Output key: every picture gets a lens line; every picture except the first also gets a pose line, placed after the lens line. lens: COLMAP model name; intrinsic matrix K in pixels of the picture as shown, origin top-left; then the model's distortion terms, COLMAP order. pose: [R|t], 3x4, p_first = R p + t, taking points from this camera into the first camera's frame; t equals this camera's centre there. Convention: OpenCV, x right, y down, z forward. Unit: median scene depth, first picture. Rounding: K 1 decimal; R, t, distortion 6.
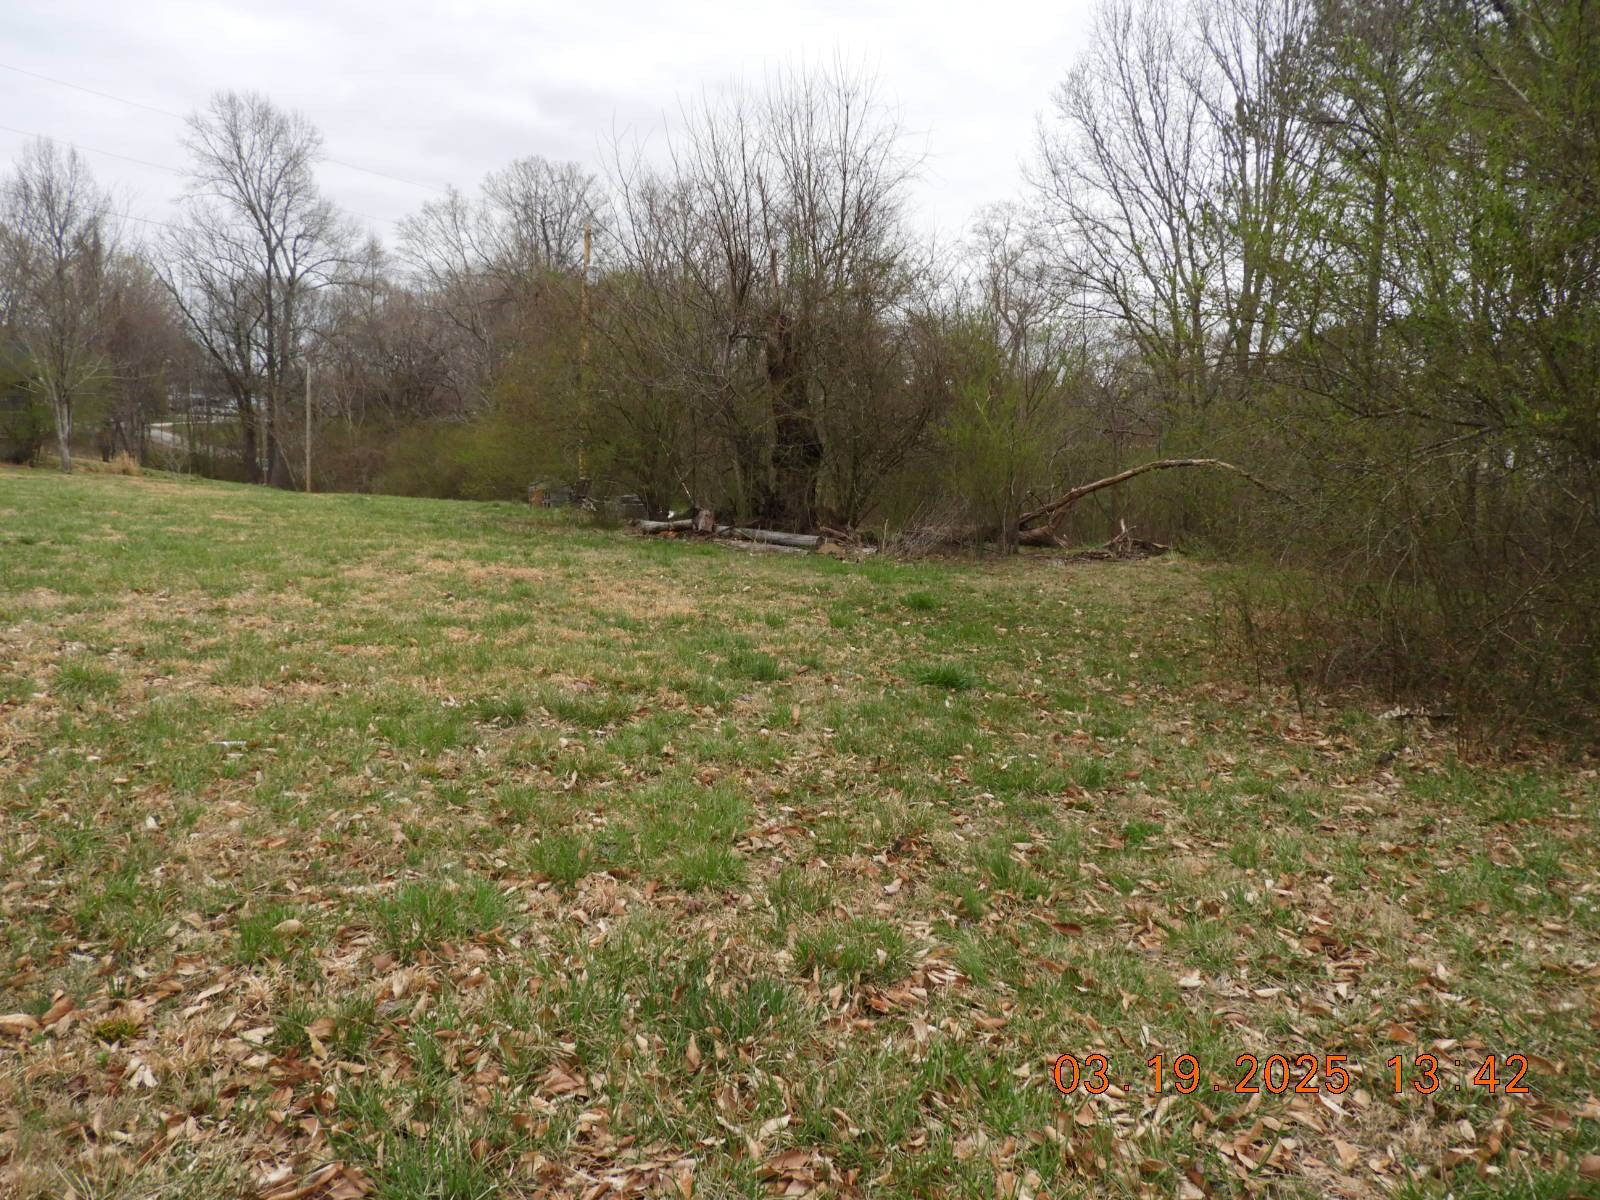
lens RADIAL K [[1128.7, 0, 800.0], [0, 1128.7, 600.0], [0, 0, 1]] dist [-0.001727, 0.000398]
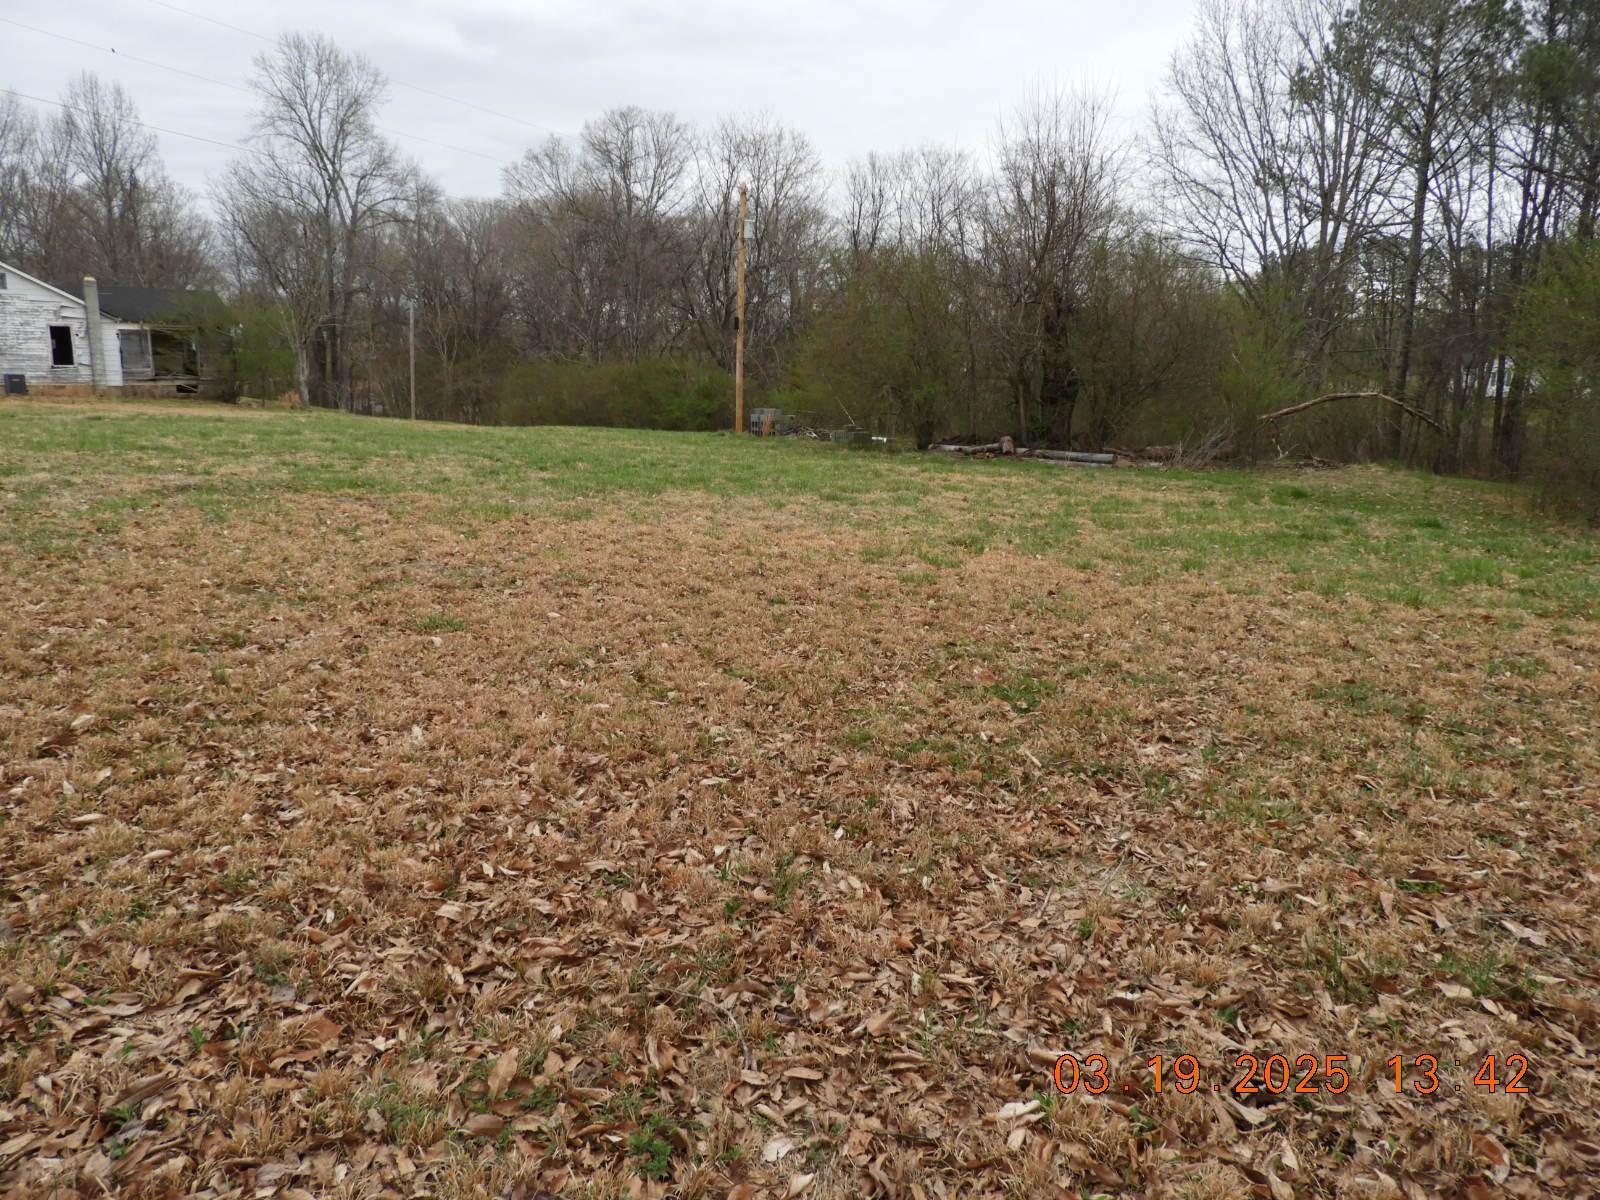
lens RADIAL K [[1128.7, 0, 800.0], [0, 1128.7, 600.0], [0, 0, 1]] dist [-0.001727, 0.000398]
pose [[0.998668, -0.022710, 0.046322, -0.102265], [0.019423, 0.997343, 0.070218, 0.004015], [-0.047794, -0.069225, 0.996456, -0.087880]]
